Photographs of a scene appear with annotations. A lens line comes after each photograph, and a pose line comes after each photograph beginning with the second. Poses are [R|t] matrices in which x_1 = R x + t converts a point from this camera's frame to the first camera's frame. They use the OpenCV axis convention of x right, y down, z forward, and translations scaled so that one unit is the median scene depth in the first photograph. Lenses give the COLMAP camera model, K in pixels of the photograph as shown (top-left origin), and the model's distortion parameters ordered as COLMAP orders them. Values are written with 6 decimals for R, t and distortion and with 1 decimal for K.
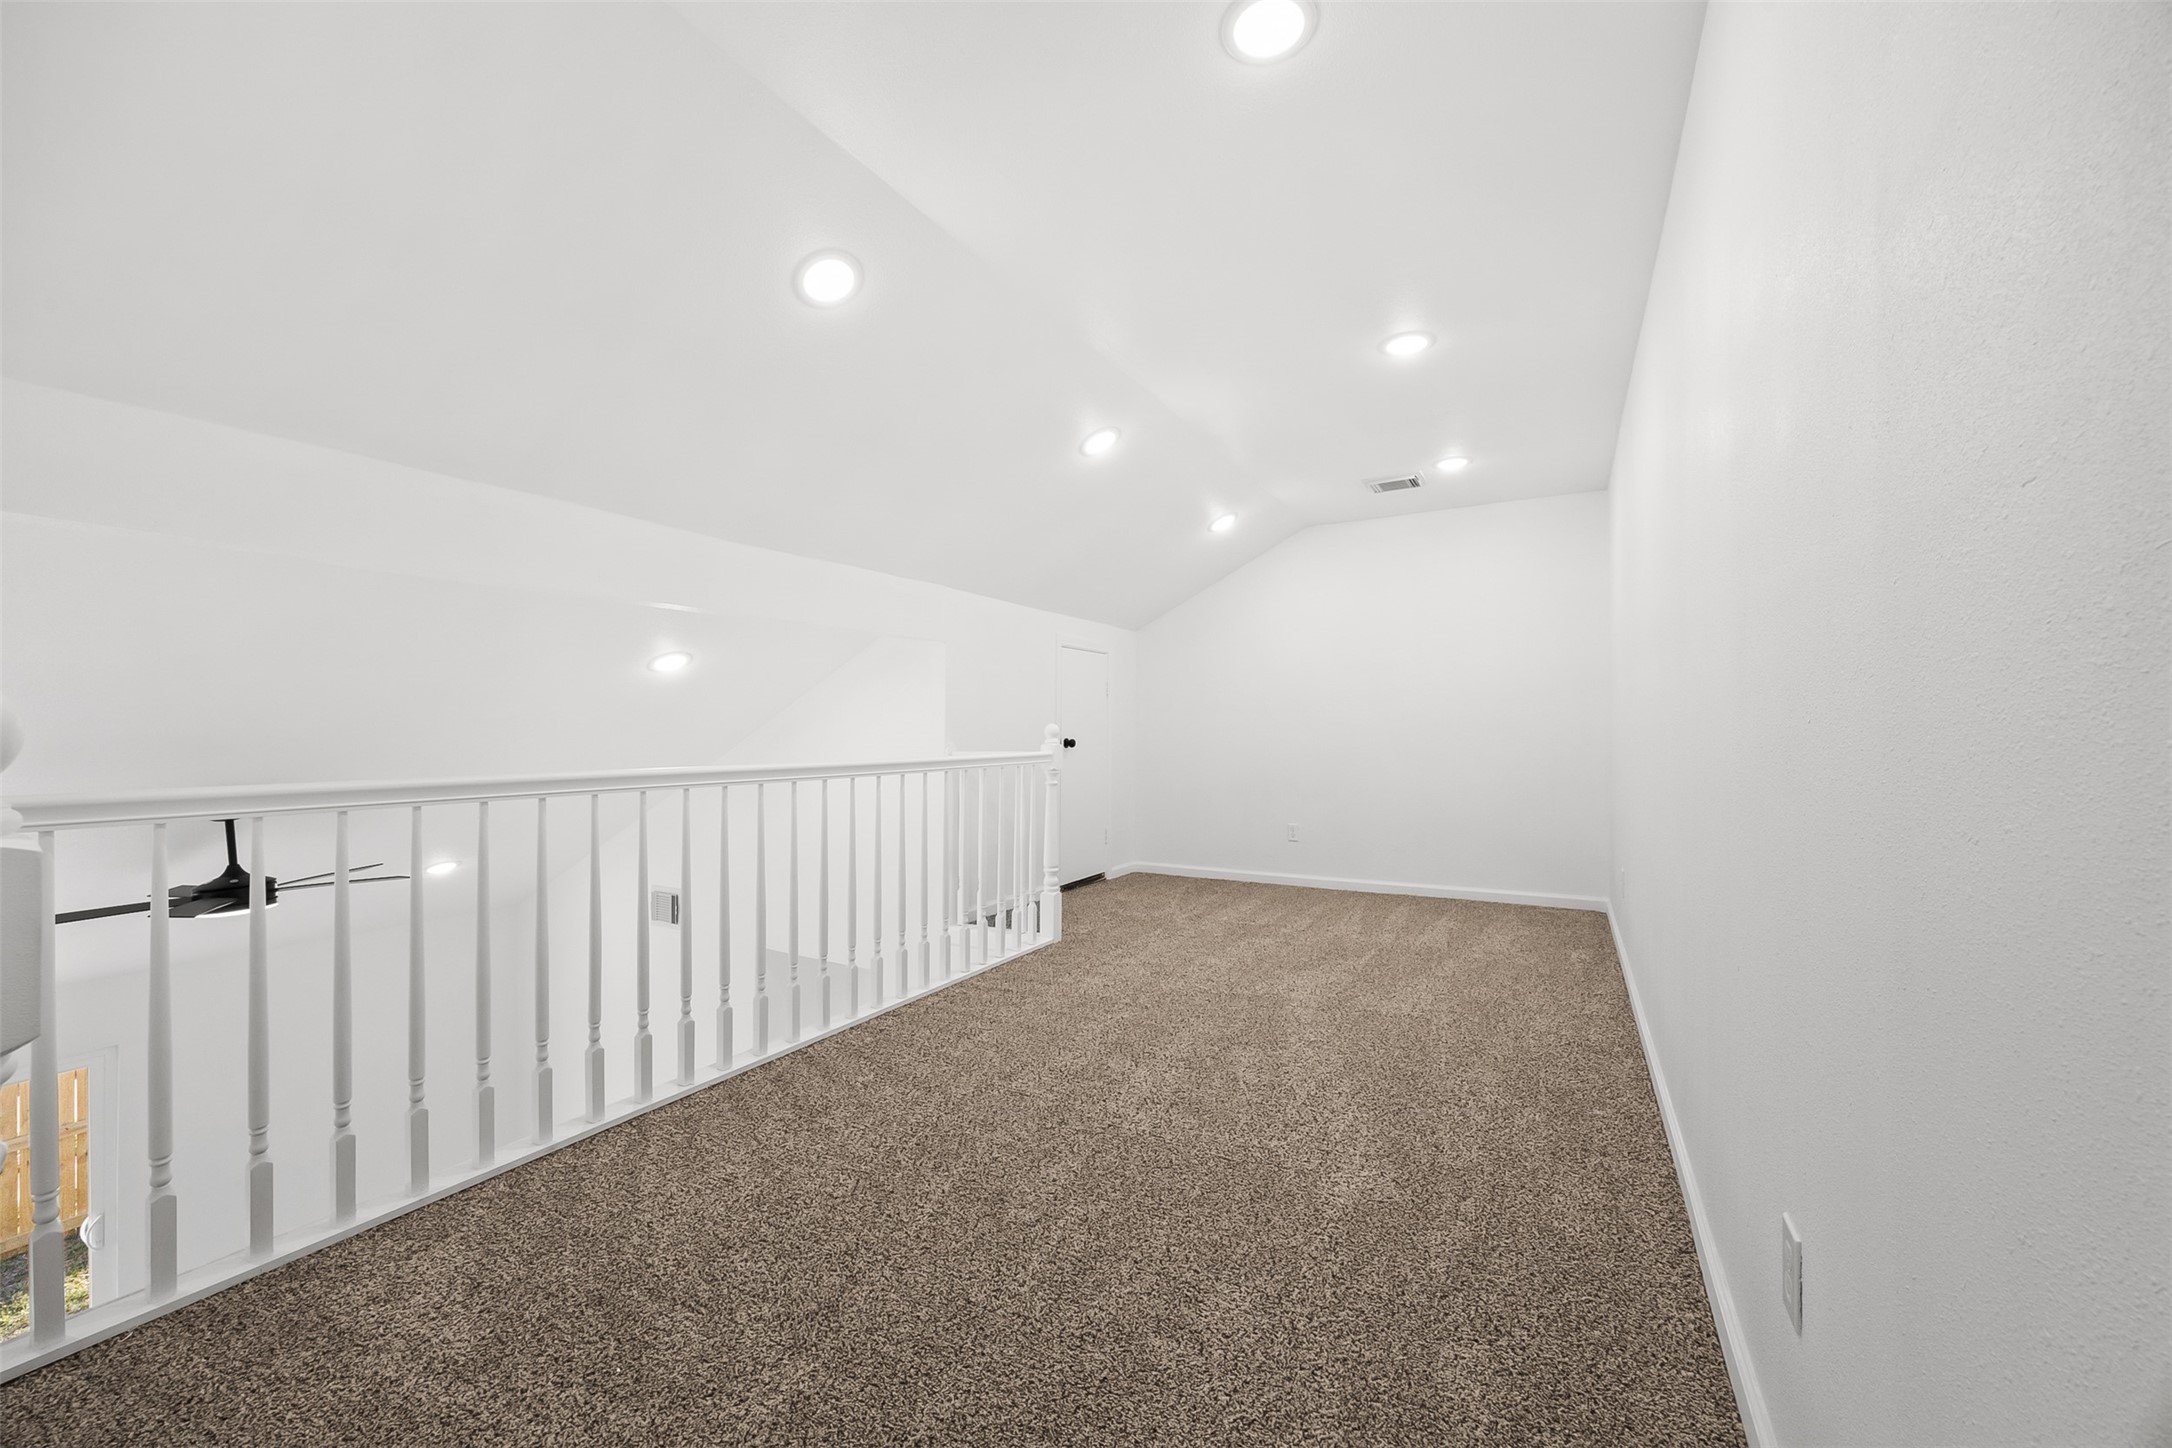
lens RADIAL K [[825.7, 0, 1085.0], [0, 825.7, 734.9], [0, 0, 1]] dist [-0.003257, 0.000006]
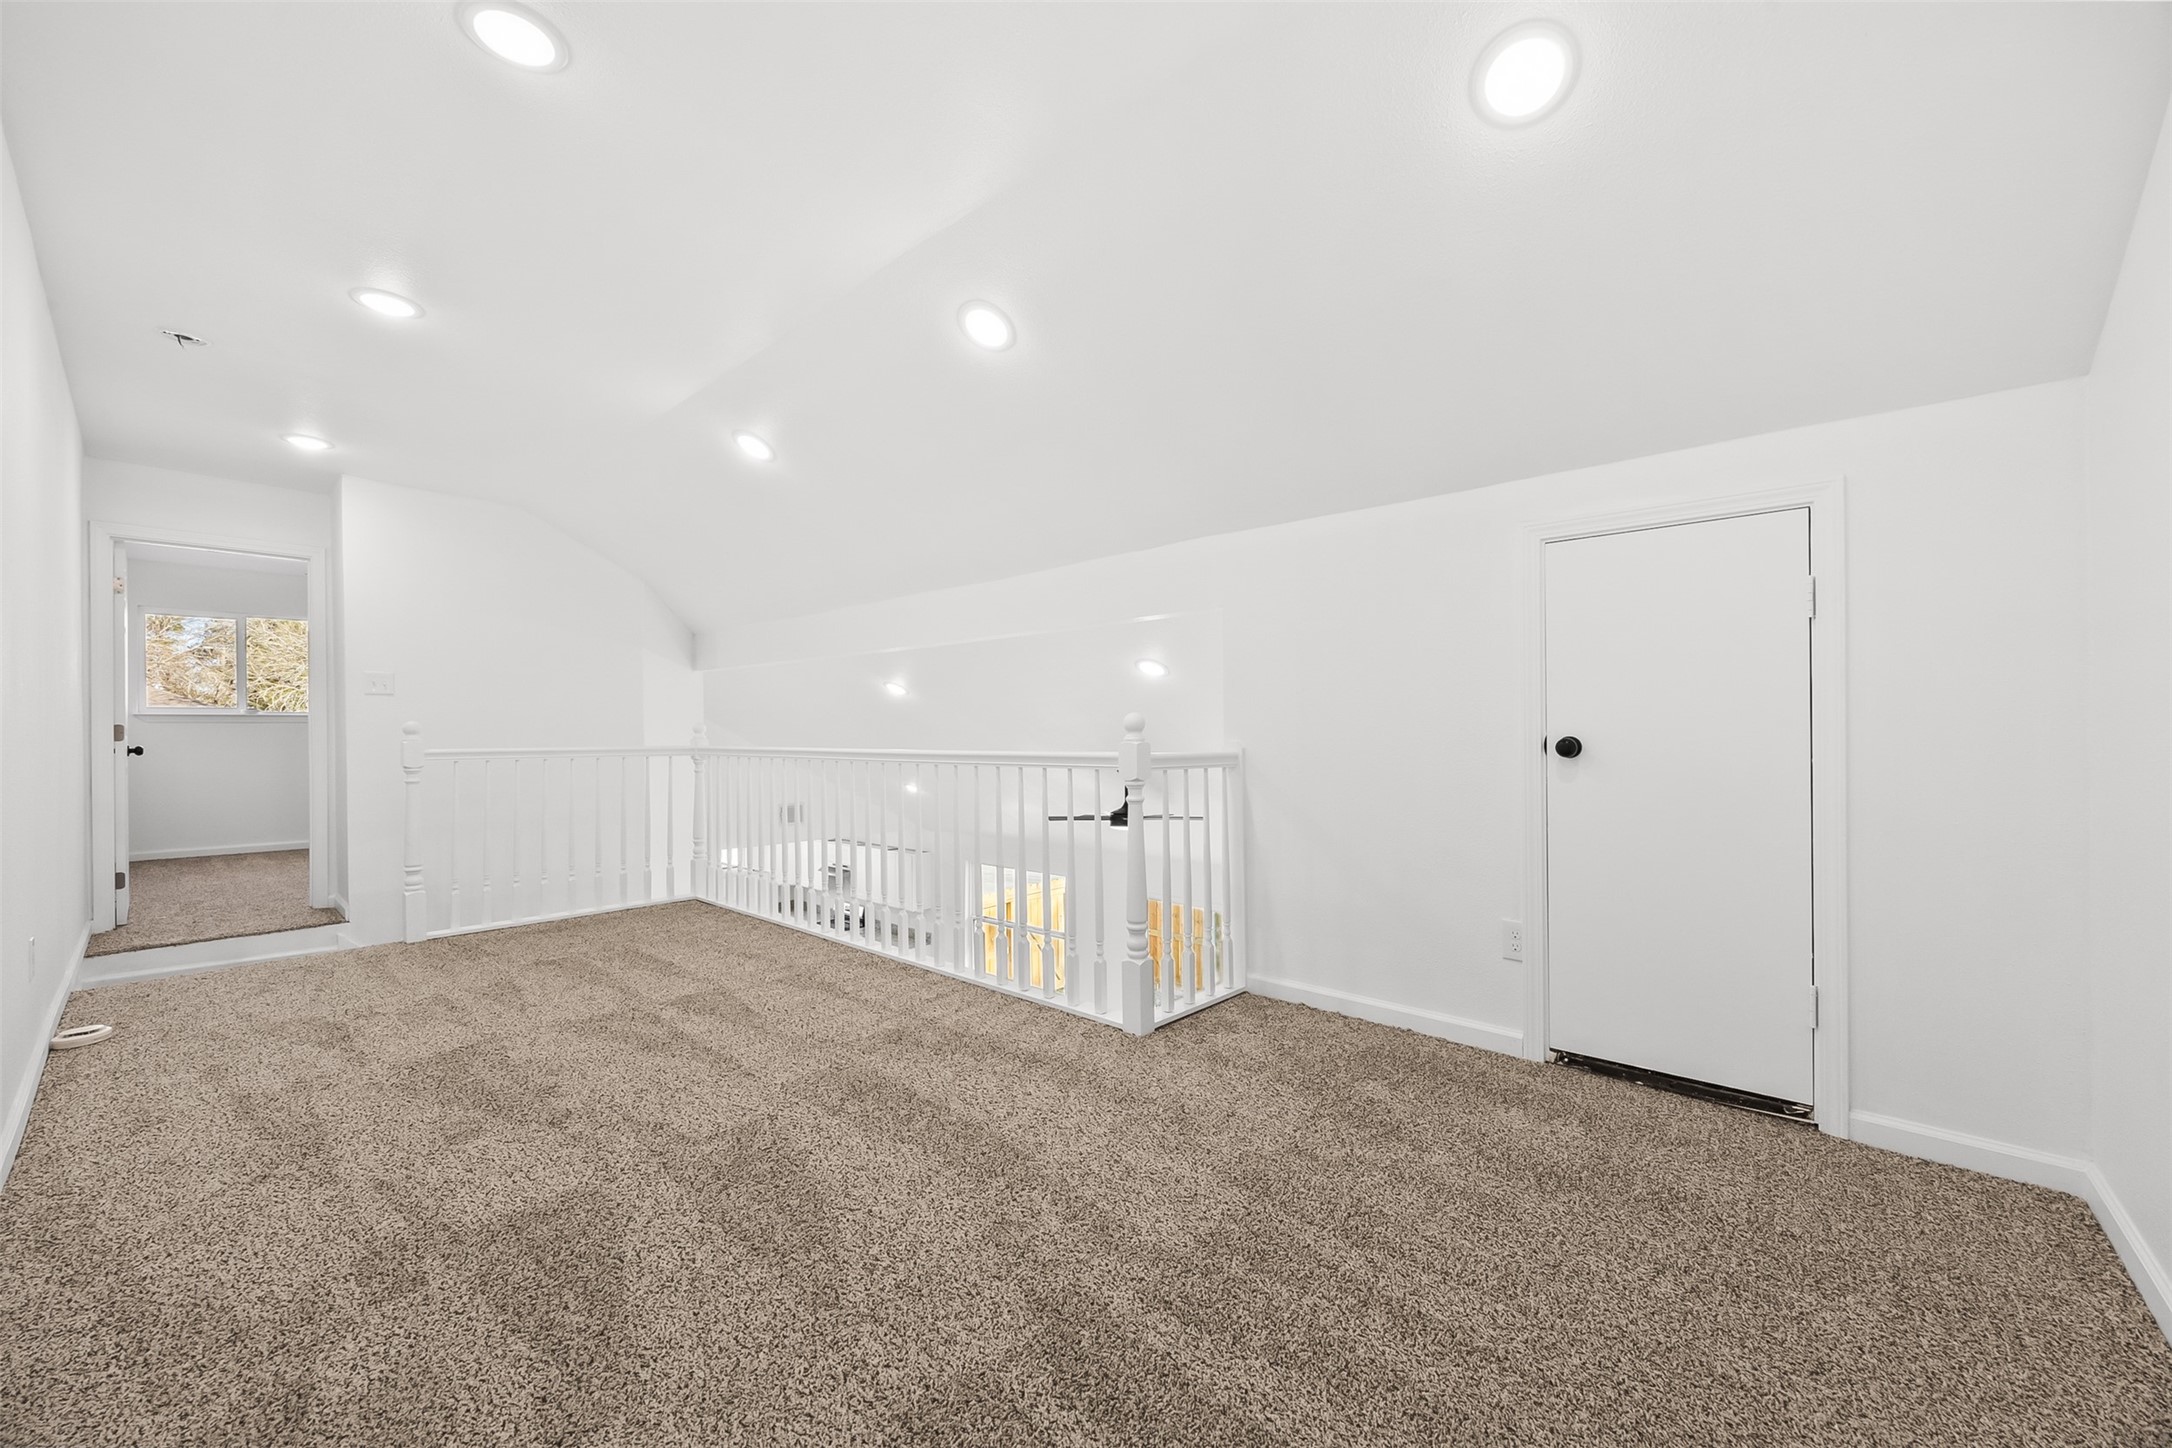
lens RADIAL K [[825.7, 0, 1085.0], [0, 825.7, 729.9], [0, 0, 1]] dist [-0.003257, 0.000006]
pose [[-0.195082, -0.001754, -0.980785, 0.666803], [0.008731, 0.999956, -0.003525, 0.015337], [0.980748, -0.009251, -0.195058, 1.238793]]
